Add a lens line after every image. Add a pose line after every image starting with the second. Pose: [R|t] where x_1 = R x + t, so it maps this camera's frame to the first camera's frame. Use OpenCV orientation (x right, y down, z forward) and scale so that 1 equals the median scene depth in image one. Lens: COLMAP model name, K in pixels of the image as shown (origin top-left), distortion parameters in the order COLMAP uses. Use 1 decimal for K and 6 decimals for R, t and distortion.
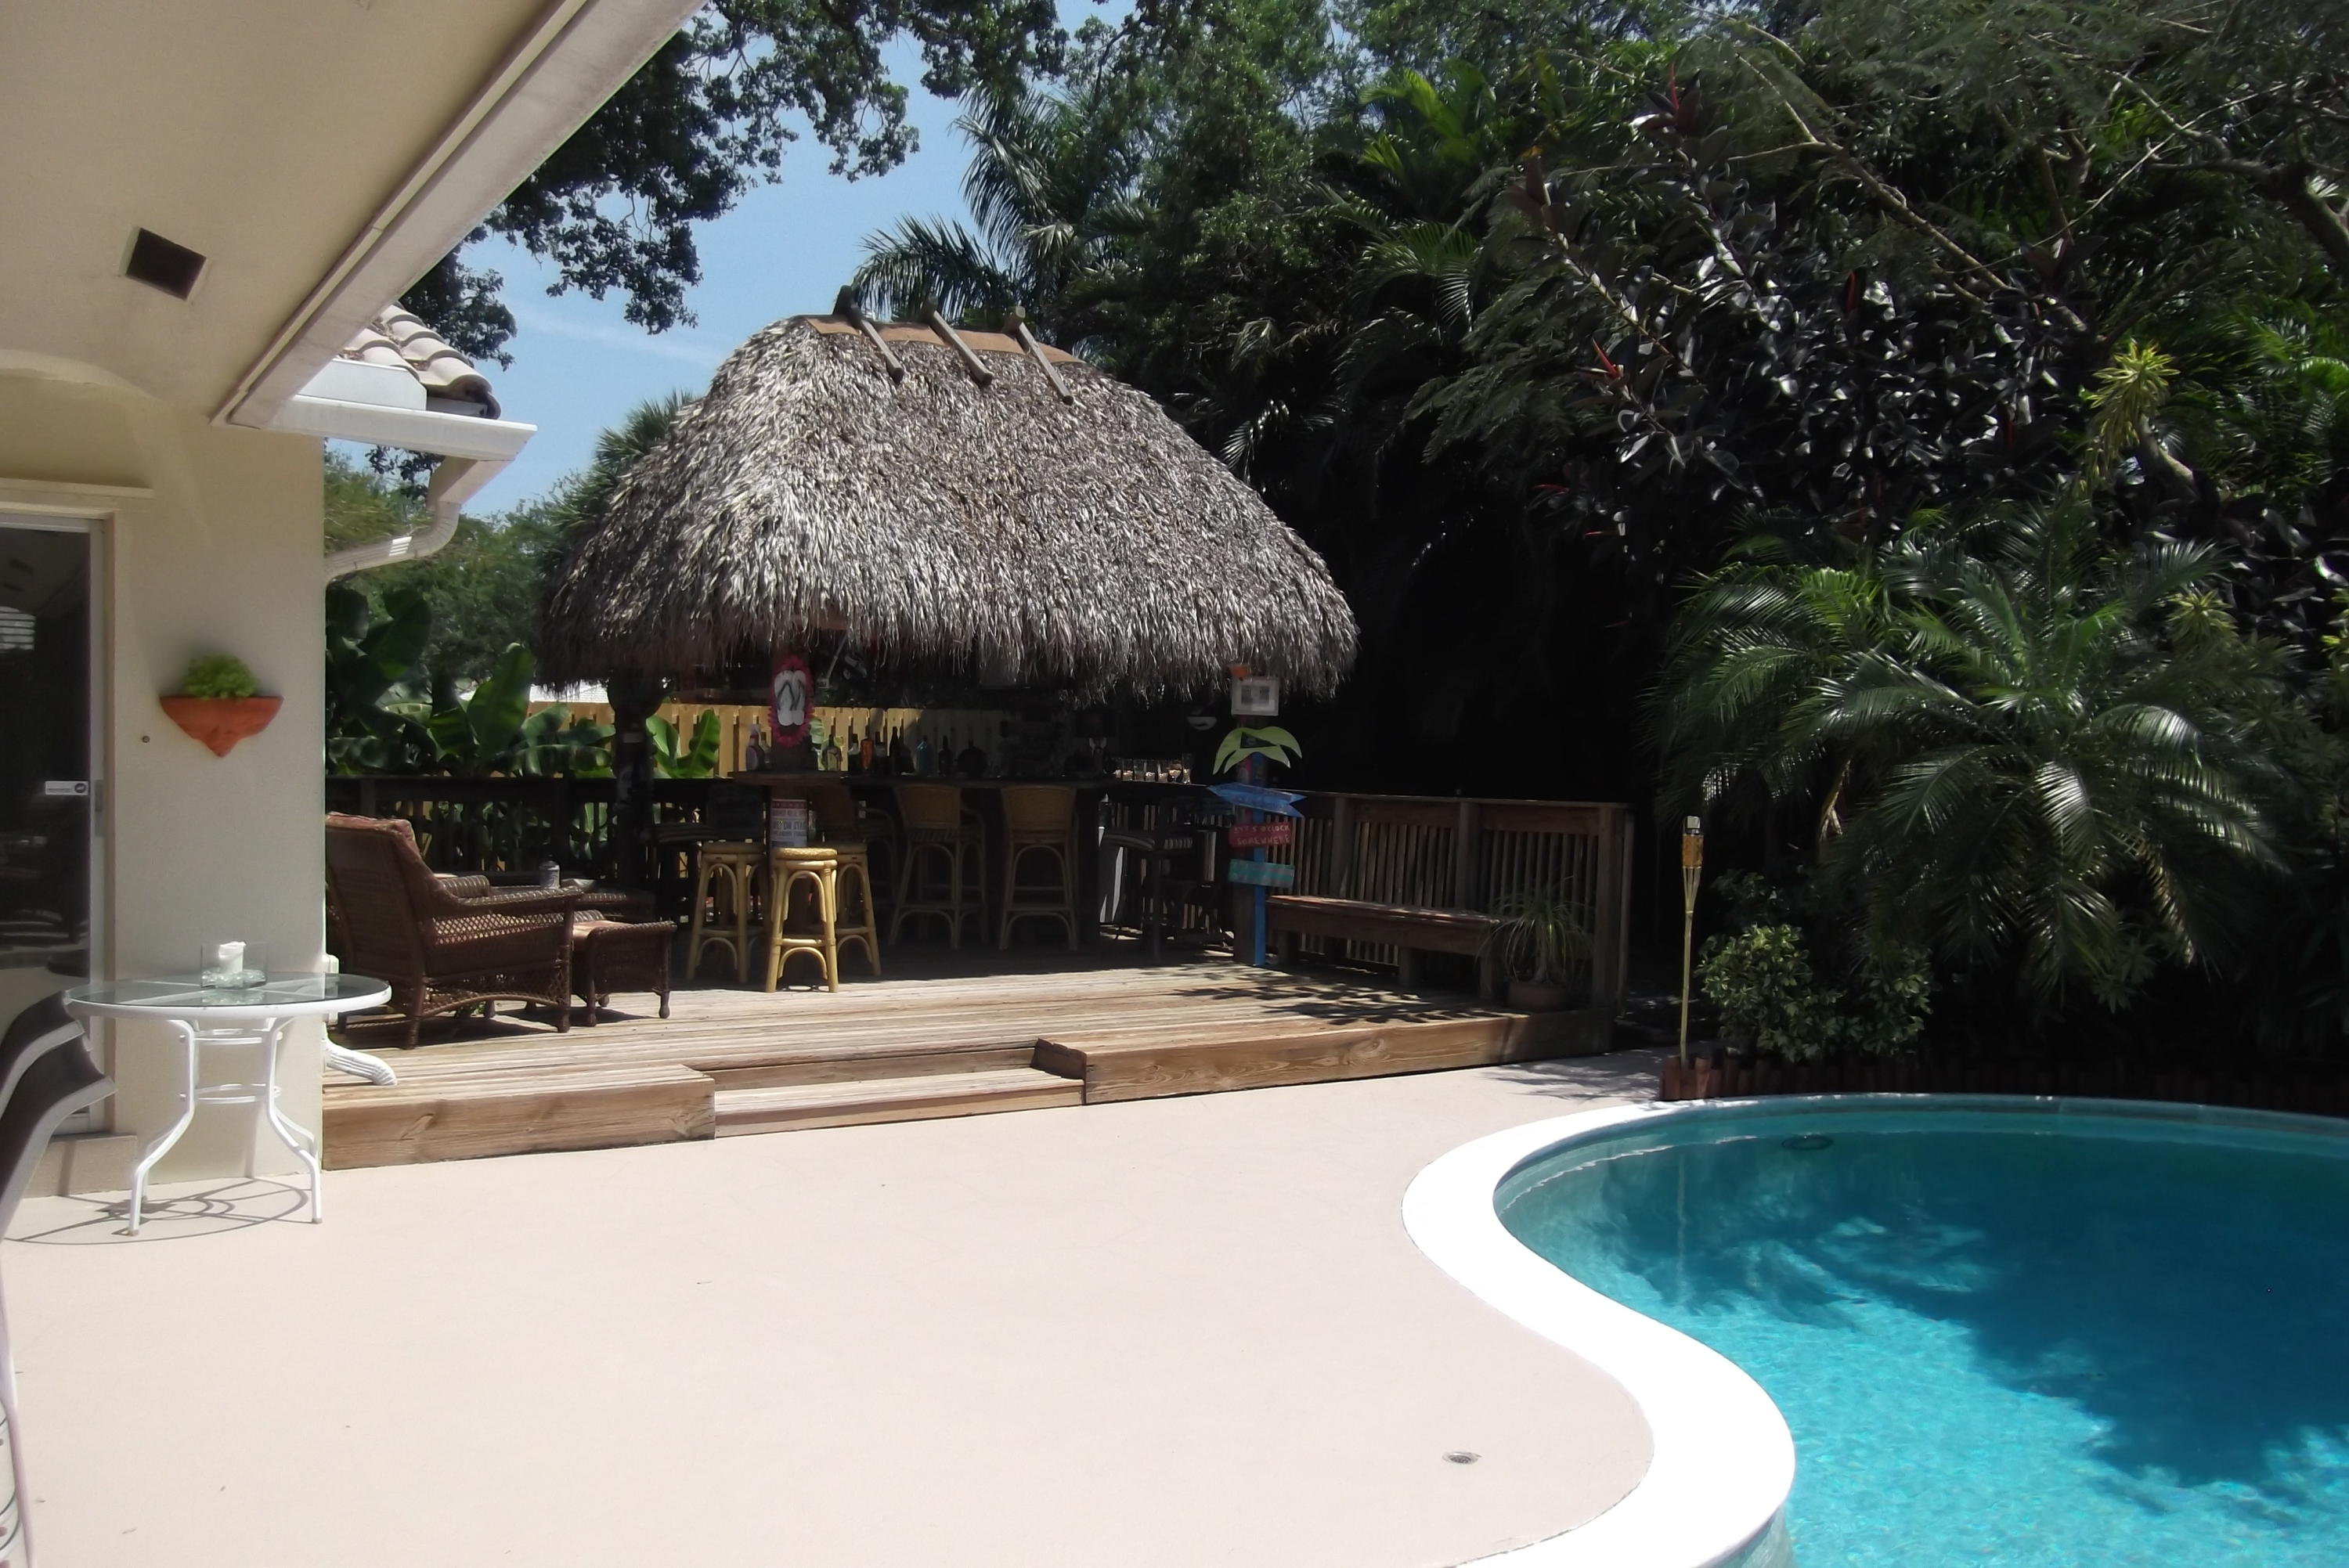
lens RADIAL K [[1984.3, 0, 1213.0], [0, 1984.3, 806.4], [0, 0, 1]] dist [-0.052761, 0.096893]
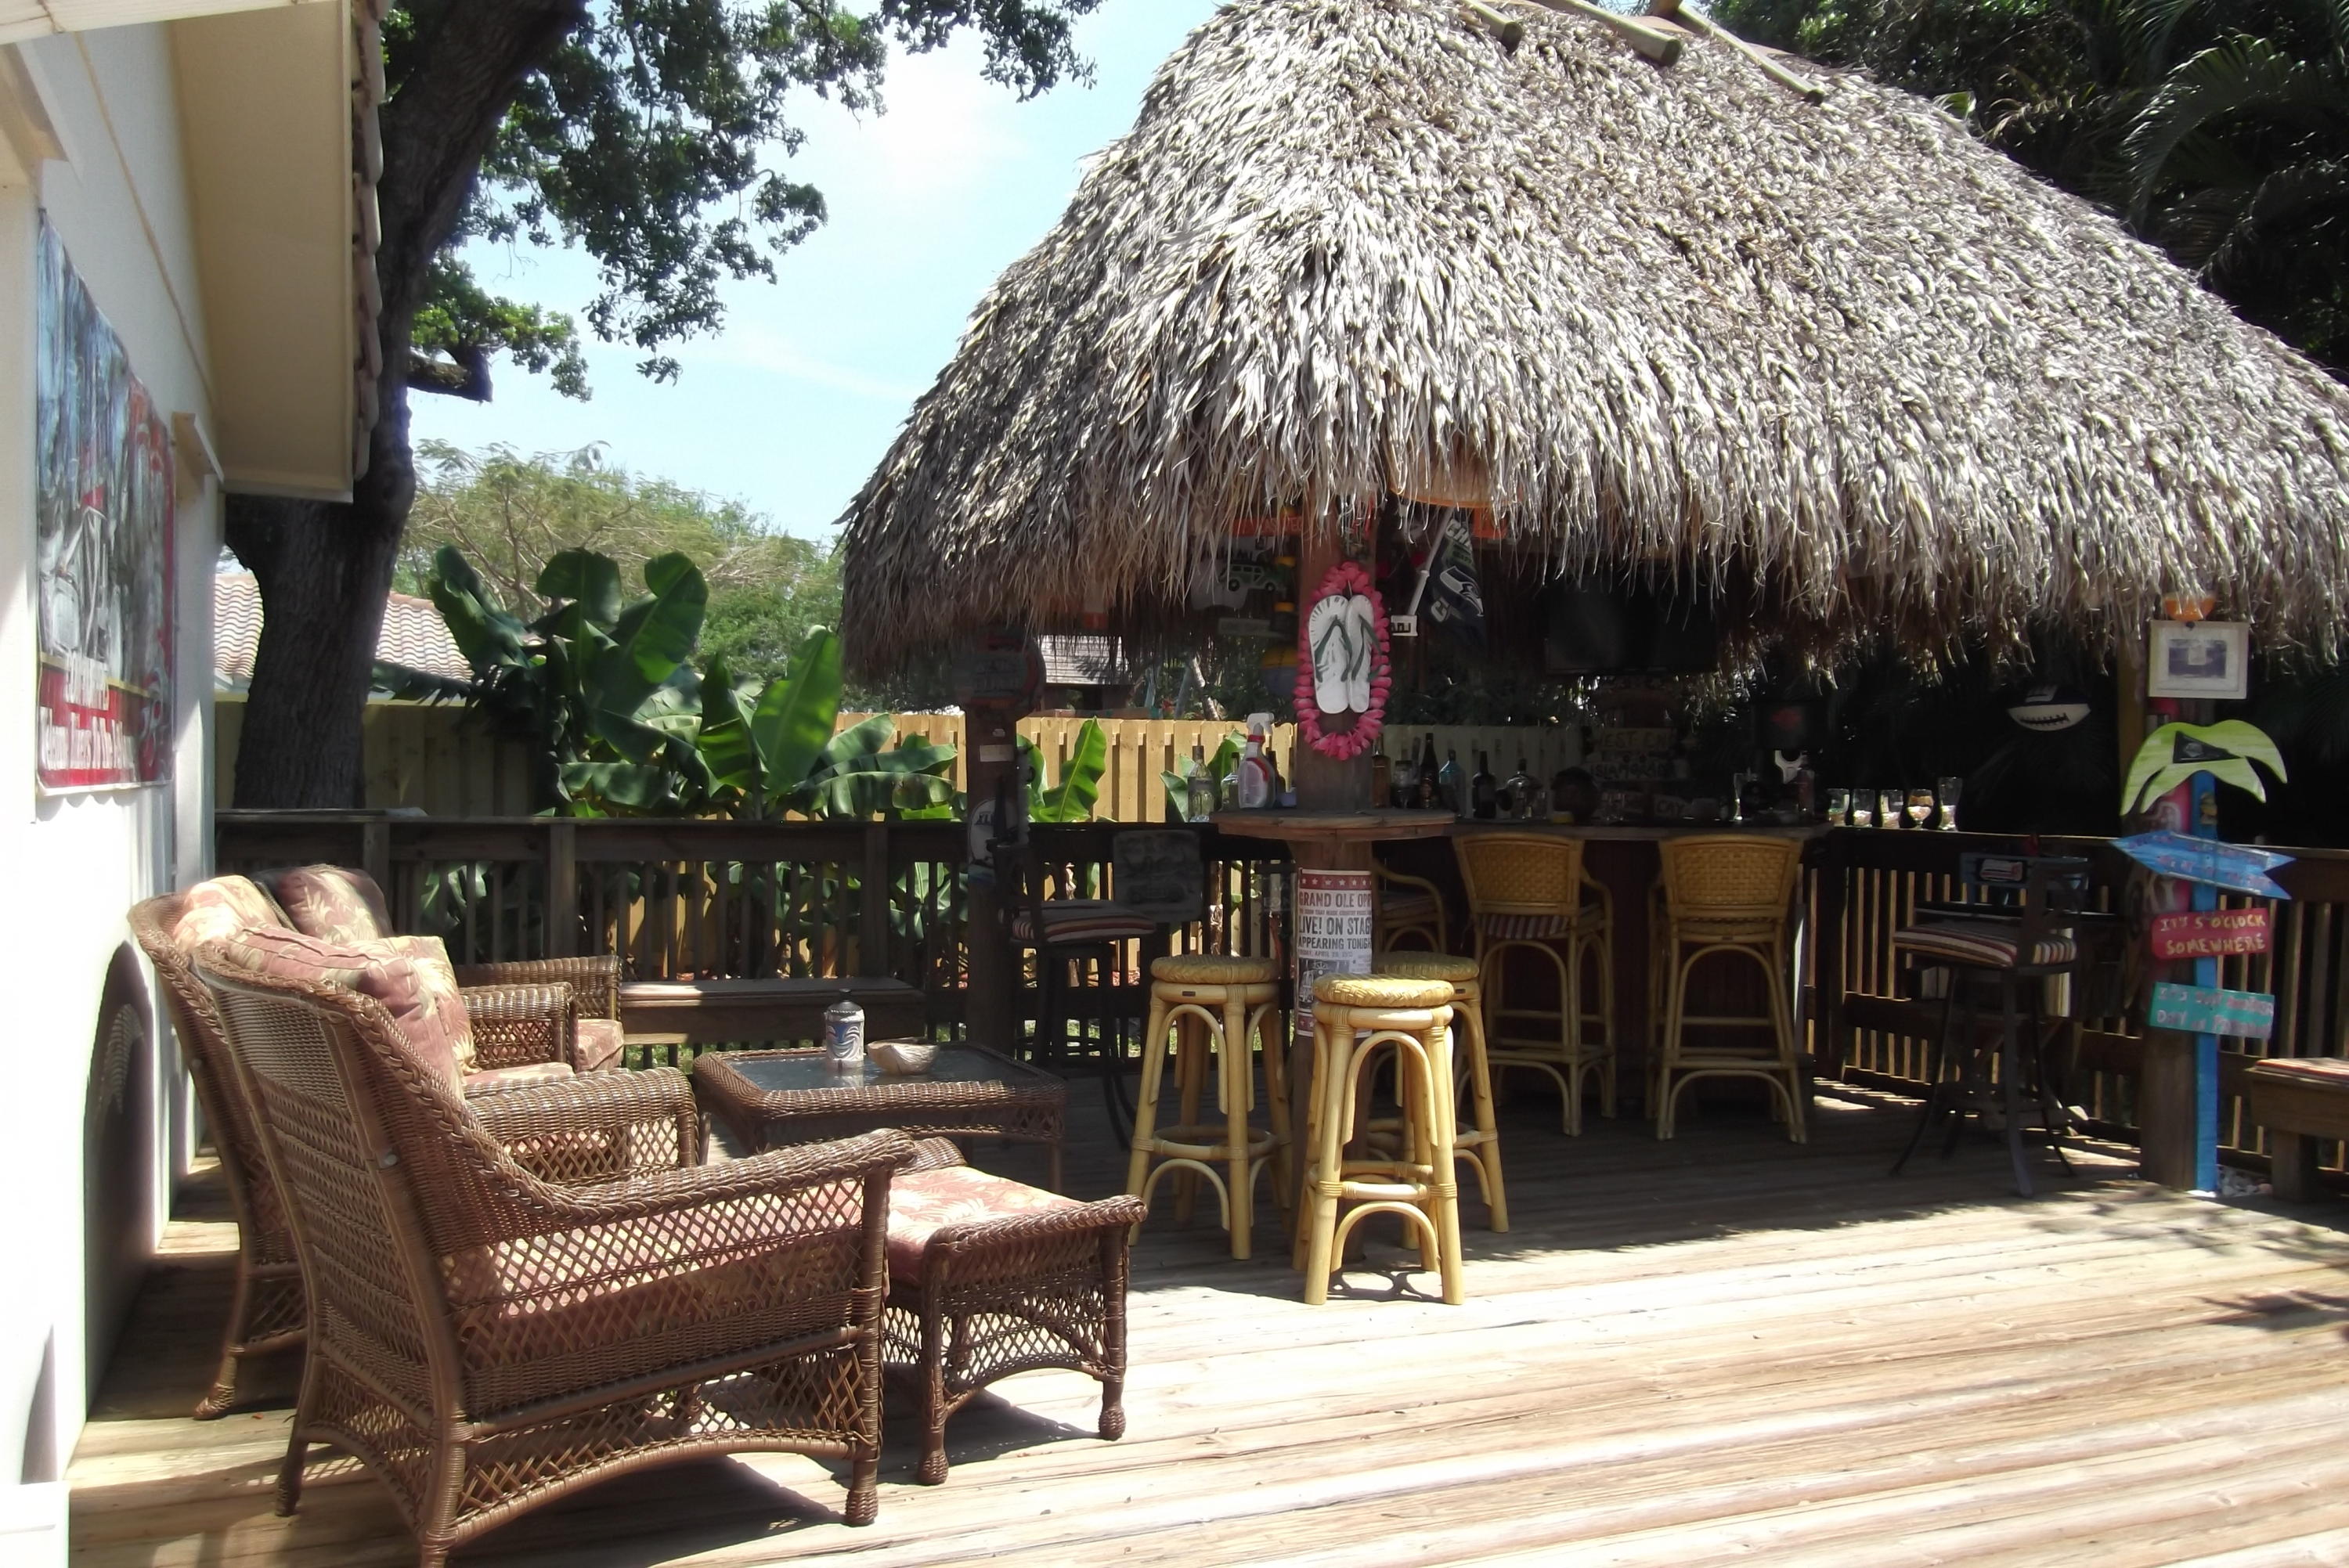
lens RADIAL K [[1984.3, 0, 1213.0], [0, 1984.3, 806.4], [0, 0, 1]] dist [-0.052761, 0.096893]
pose [[0.987583, -0.002010, -0.157088, -0.159257], [-0.000919, 0.999827, -0.018570, -0.009381], [0.157098, 0.018484, 0.987410, 0.498193]]
